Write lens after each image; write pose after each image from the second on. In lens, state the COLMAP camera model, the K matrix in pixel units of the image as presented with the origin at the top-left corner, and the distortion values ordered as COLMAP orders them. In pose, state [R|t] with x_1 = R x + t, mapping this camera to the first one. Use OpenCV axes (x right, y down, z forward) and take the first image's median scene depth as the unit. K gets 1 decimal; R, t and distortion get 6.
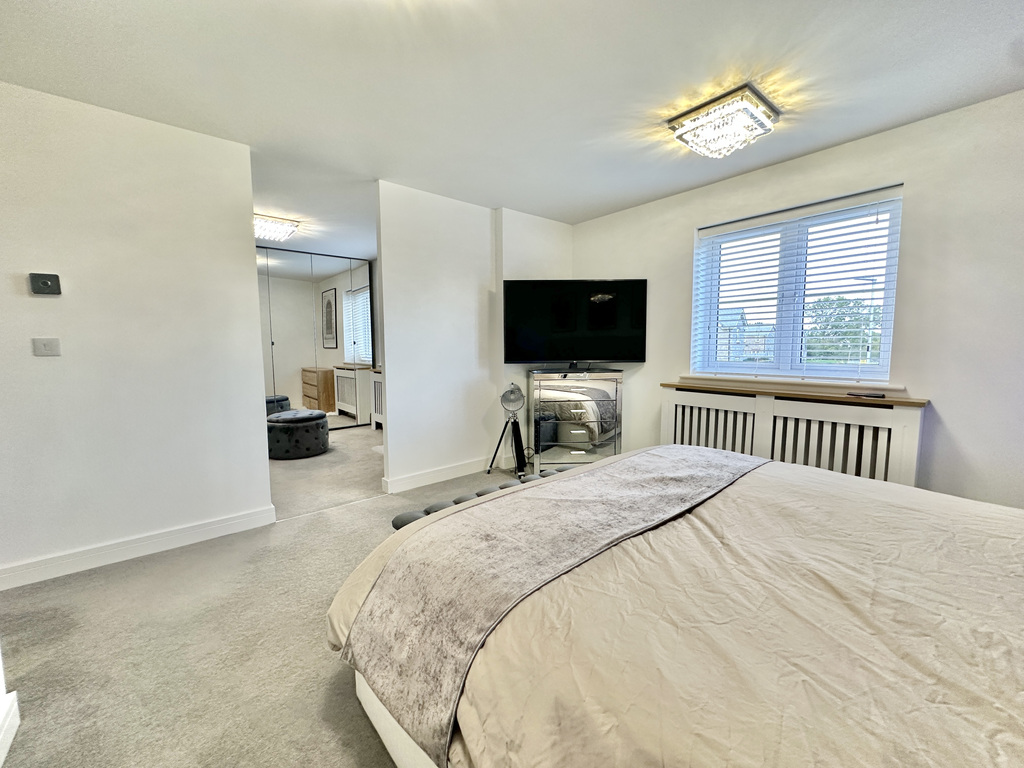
lens RADIAL K [[411.8, 0, 511.9], [0, 411.8, 381.8], [0, 0, 1]] dist [0.000389, -0.000046]
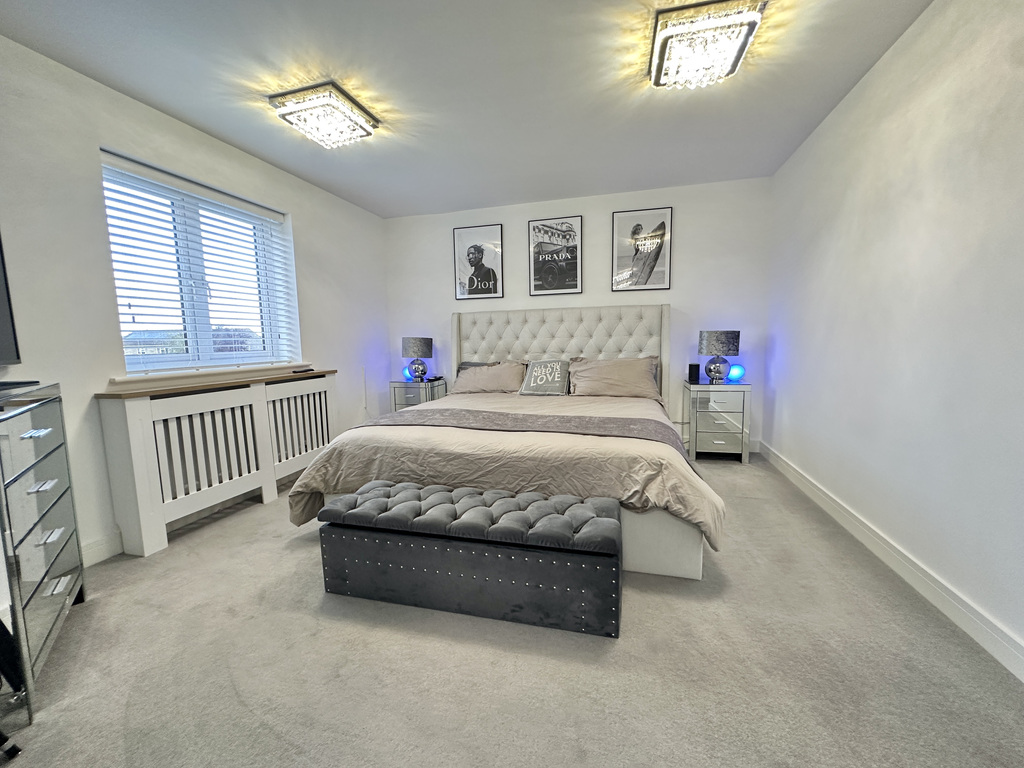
lens RADIAL K [[411.8, 0, 511.9], [0, 411.8, 381.8], [0, 0, 1]] dist [0.000389, -0.000046]
pose [[-0.563177, -0.061247, 0.824064, -0.538792], [0.102945, 0.984280, 0.143509, -0.049114], [-0.819899, 0.165654, -0.548018, 1.057673]]
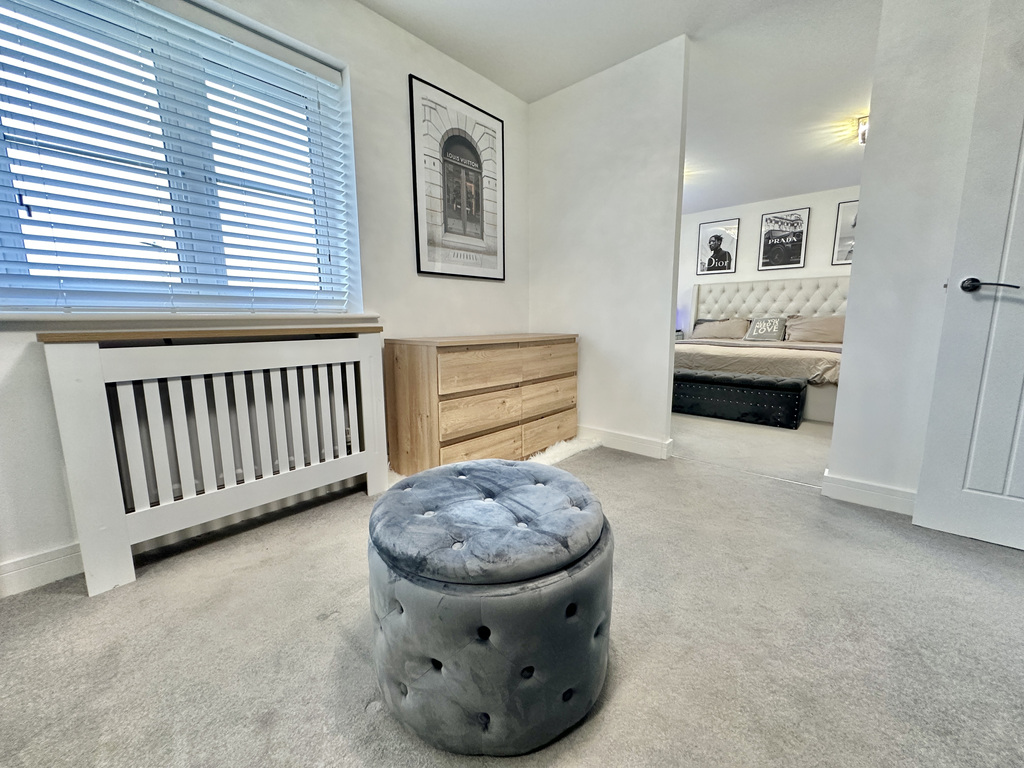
lens RADIAL K [[411.8, 0, 511.9], [0, 411.8, 381.8], [0, 0, 1]] dist [0.000389, -0.000046]
pose [[-0.139108, -0.140942, 0.980196, -1.223631], [0.098510, 0.982941, 0.155317, -0.031126], [-0.985365, 0.118165, -0.122851, 1.641900]]
